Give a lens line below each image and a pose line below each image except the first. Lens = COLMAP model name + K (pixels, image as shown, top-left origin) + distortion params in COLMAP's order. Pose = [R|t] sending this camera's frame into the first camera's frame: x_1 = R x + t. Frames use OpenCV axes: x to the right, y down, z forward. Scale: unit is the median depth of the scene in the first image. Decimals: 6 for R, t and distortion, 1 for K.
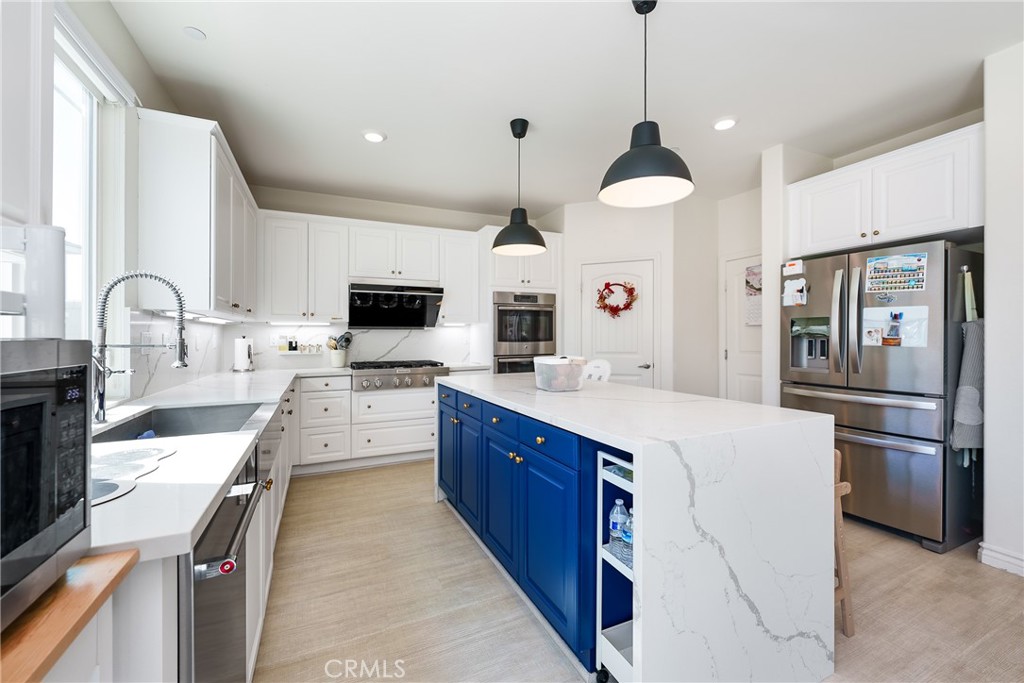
lens RADIAL K [[420.8, 0, 510.1], [0, 420.8, 339.1], [0, 0, 1]] dist [0.000952, 0.000093]
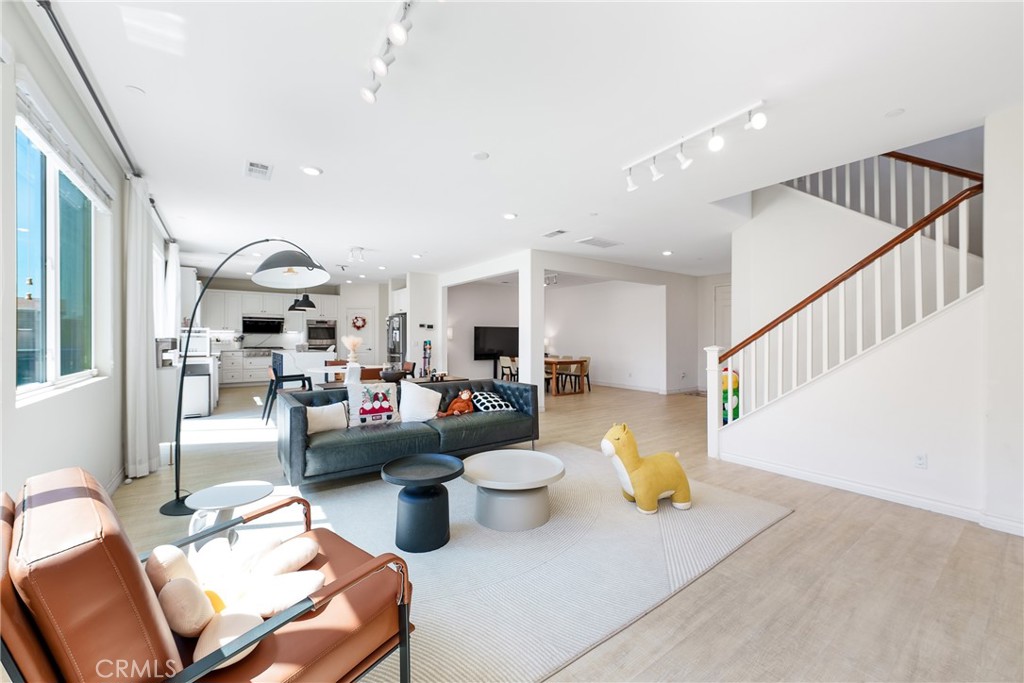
lens RADIAL K [[399.3, 0, 514.6], [0, 399.3, 339.1], [0, 0, 1]] dist [0.000458, -0.000005]
pose [[0.978165, 0.008763, 0.207647, 0.687303], [-0.009054, 0.999959, 0.000450, -0.007200], [-0.207635, -0.002321, 0.978204, -1.617835]]
